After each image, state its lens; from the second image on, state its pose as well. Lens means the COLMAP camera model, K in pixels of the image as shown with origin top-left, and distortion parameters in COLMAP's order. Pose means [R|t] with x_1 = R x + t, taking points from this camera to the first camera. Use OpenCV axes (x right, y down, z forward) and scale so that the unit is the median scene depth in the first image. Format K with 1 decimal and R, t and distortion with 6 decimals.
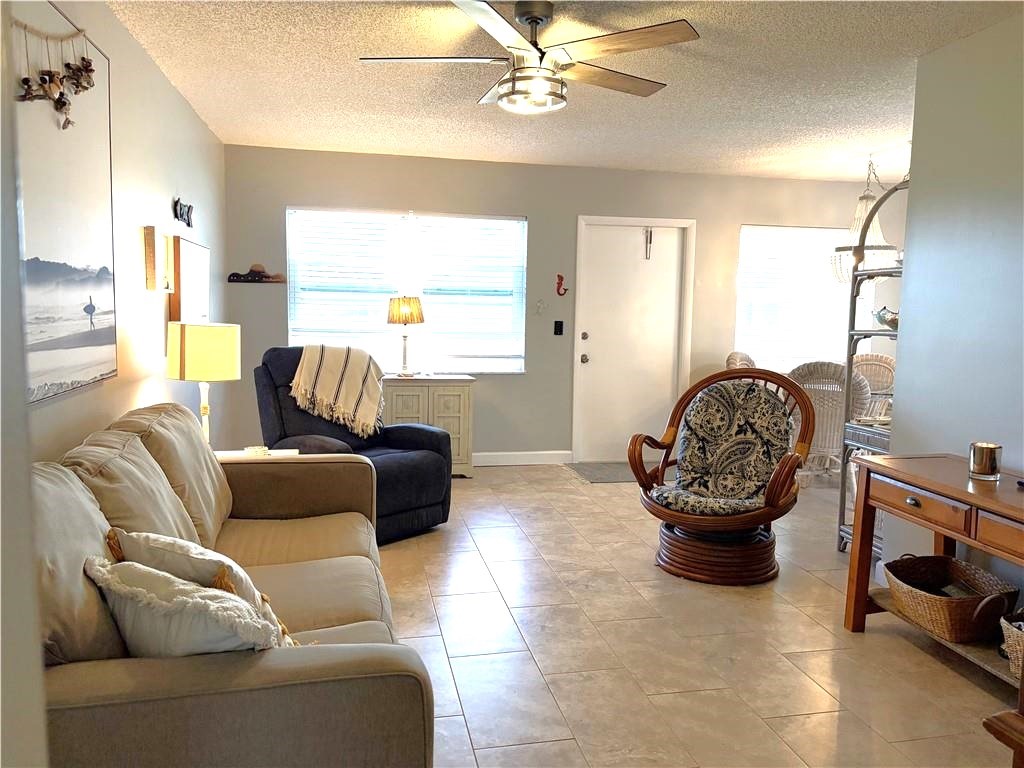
lens RADIAL K [[769.2, 0, 512.6], [0, 769.2, 382.9], [0, 0, 1]] dist [0.007454, 0.002534]
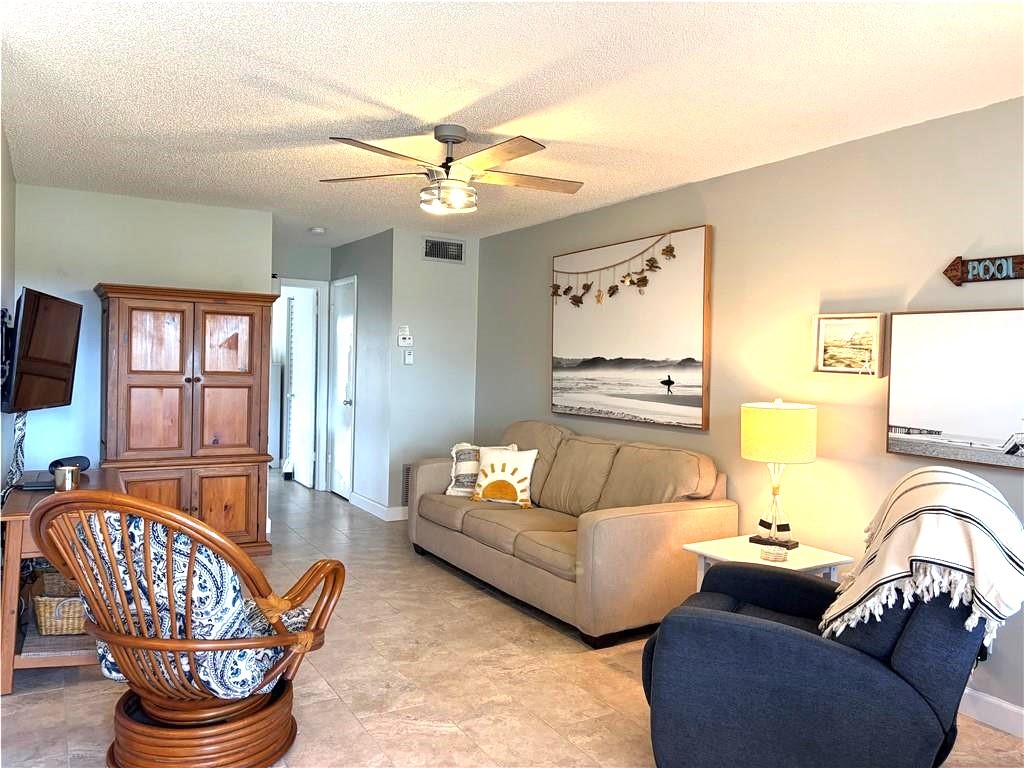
lens RADIAL K [[769.2, 0, 511.6], [0, 769.2, 382.7], [0, 0, 1]] dist [0.007454, 0.002534]
pose [[-0.944932, -0.030753, -0.325818, 0.267486], [-0.069995, 0.991529, 0.109411, -0.193620], [0.319693, 0.126191, -0.939080, 1.874226]]
